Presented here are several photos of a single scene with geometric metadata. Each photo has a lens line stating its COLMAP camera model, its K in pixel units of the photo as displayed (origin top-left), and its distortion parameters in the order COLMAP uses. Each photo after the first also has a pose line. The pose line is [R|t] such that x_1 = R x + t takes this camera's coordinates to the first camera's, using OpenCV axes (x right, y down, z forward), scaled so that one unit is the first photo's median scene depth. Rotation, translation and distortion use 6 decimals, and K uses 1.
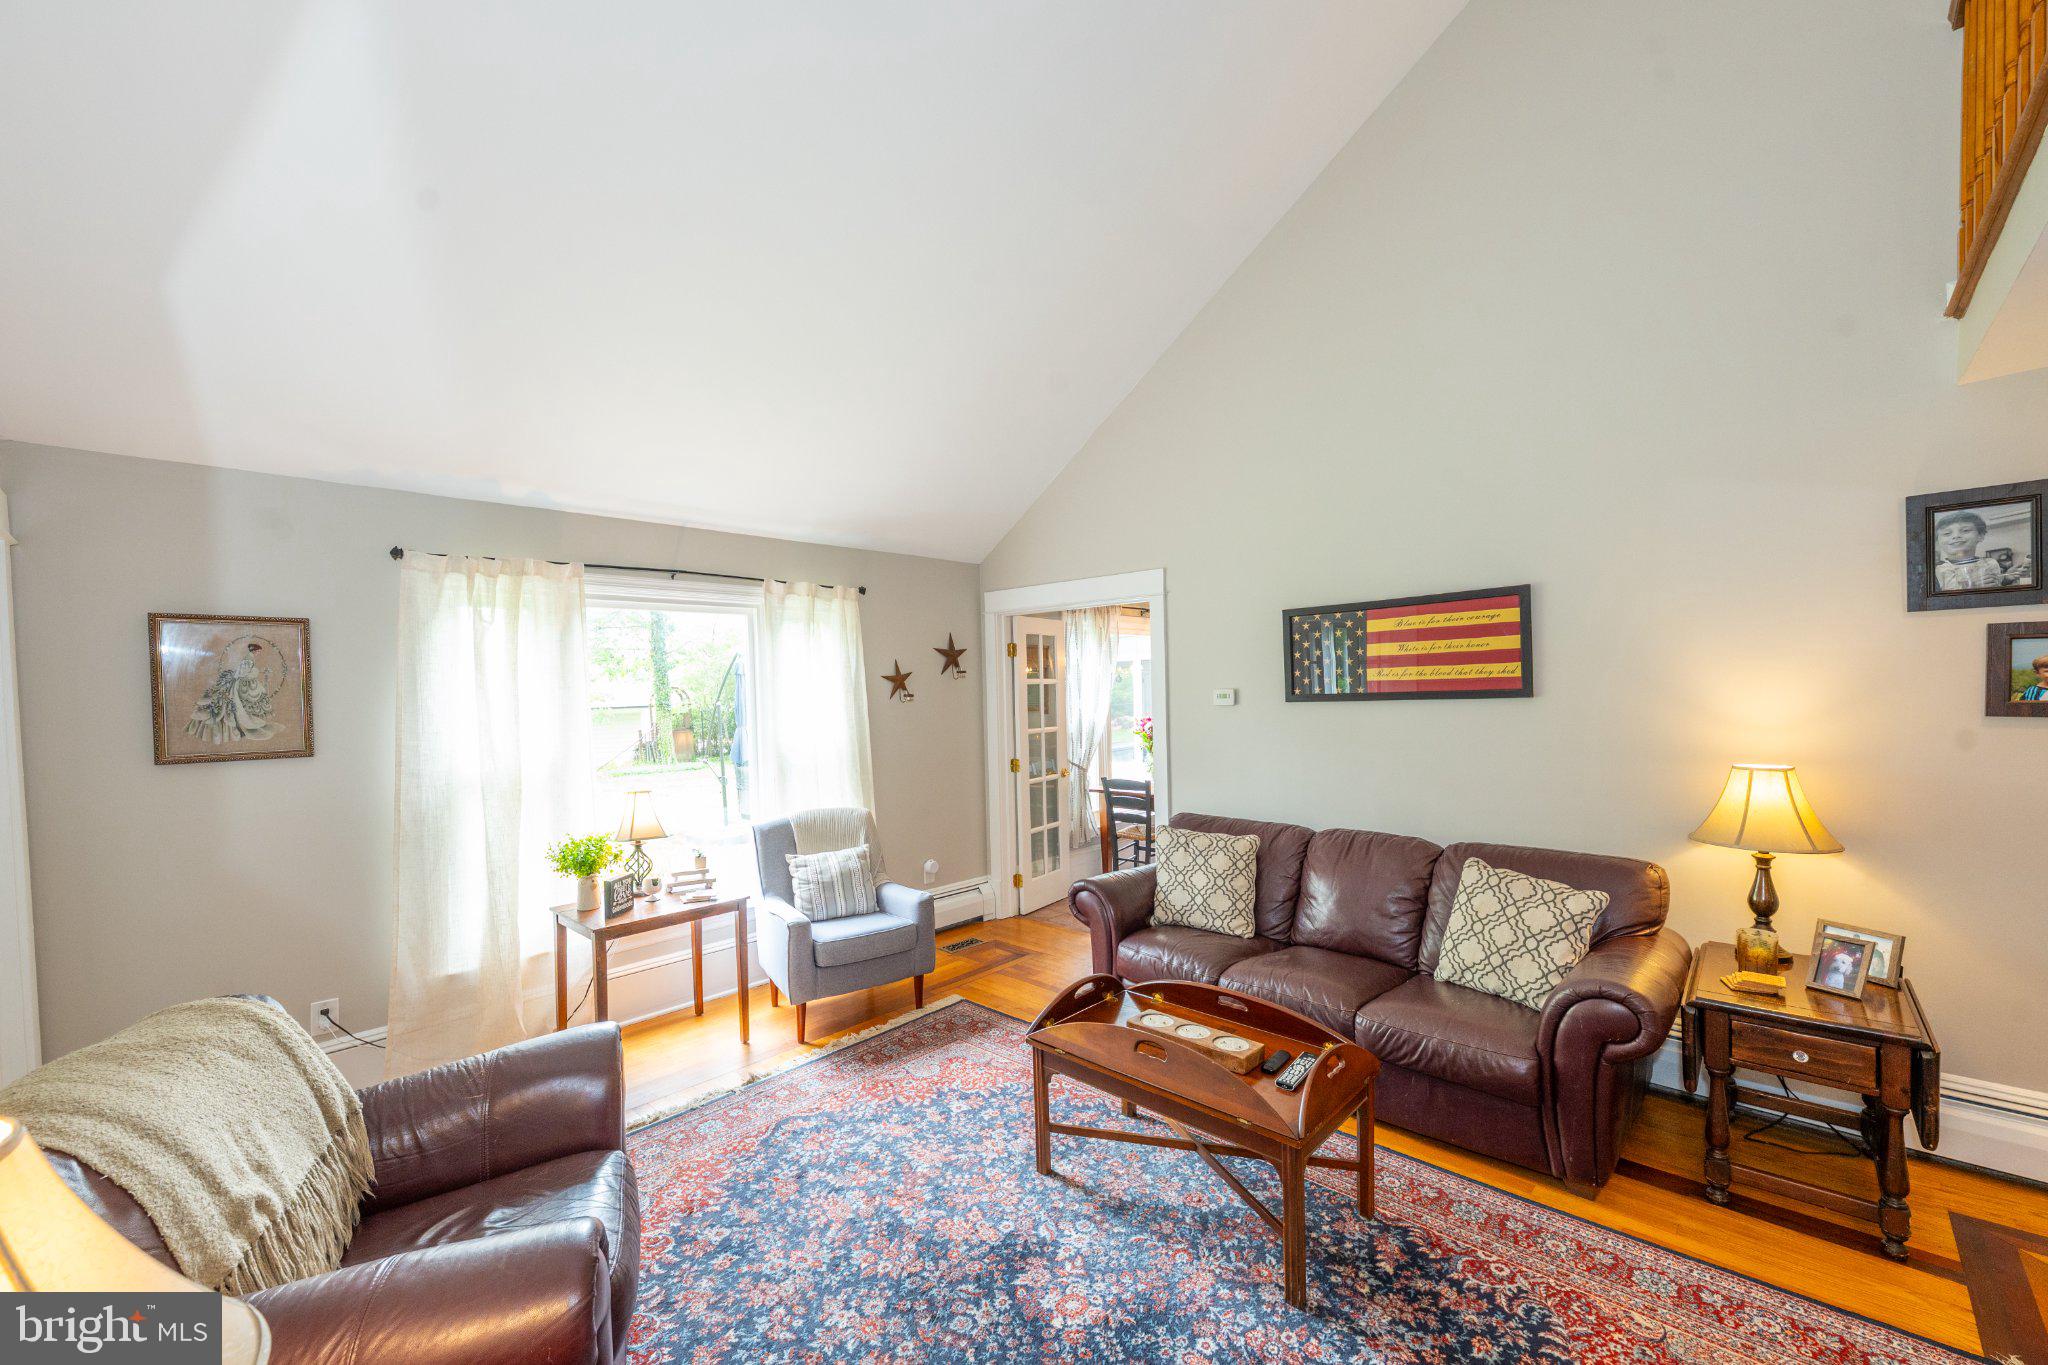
lens RADIAL K [[826.1, 0, 1022.2], [0, 826.1, 691.2], [0, 0, 1]] dist [0.003485, -0.000039]
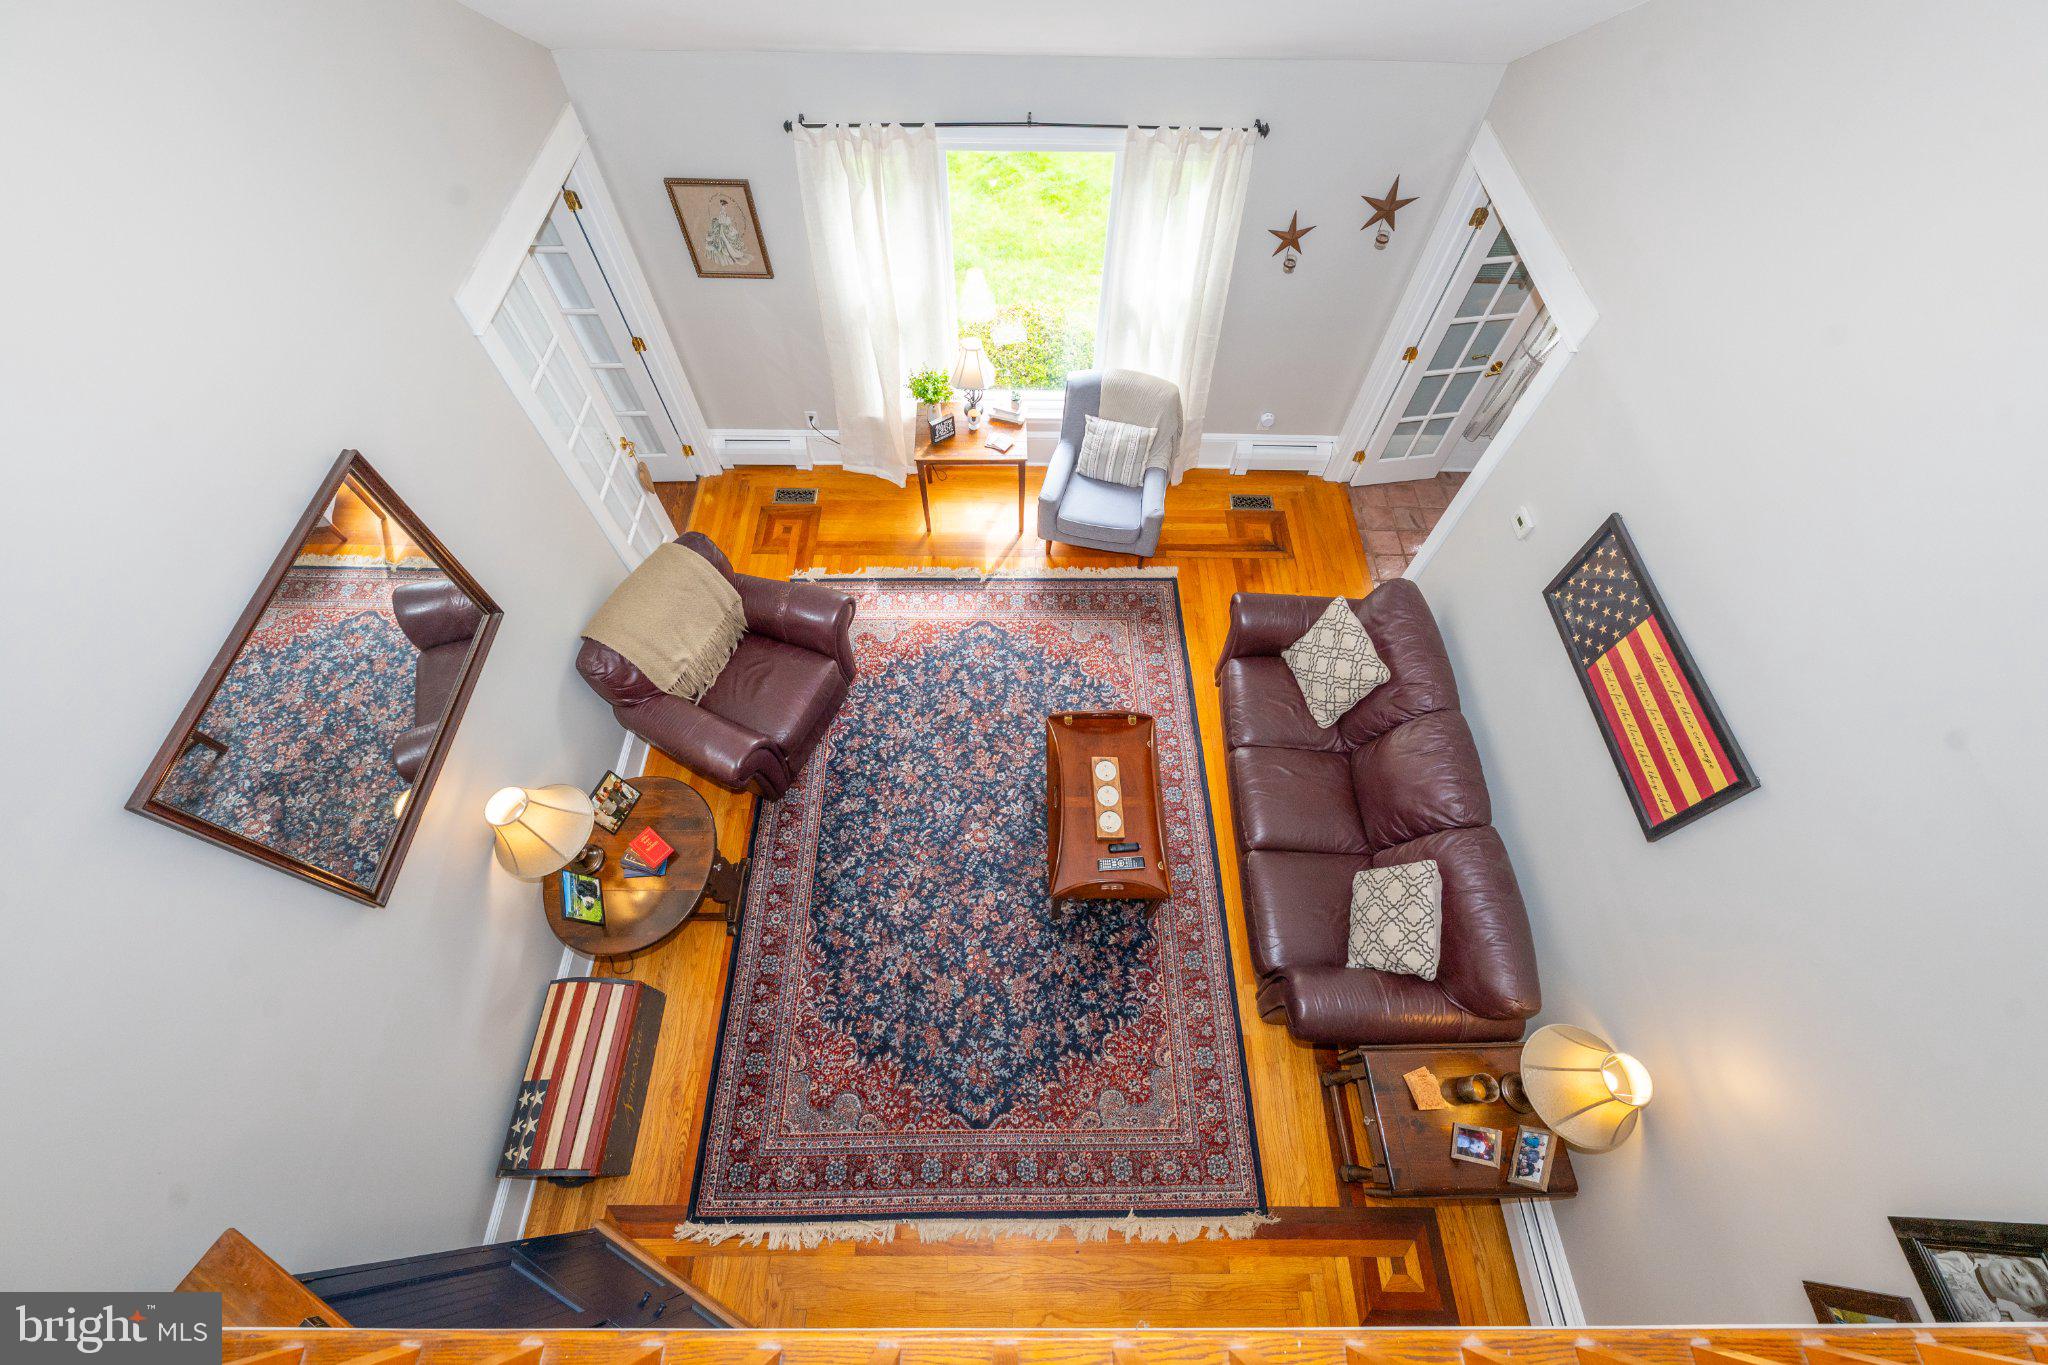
lens RADIAL K [[826.1, 0, 1020.6], [0, 826.1, 683.1], [0, 0, 1]] dist [0.003485, -0.000039]
pose [[0.686244, 0.640617, -0.344498, 0.376379], [-0.030921, 0.498885, 0.866116, -0.782341], [0.726714, -0.583715, 0.362166, 0.343543]]
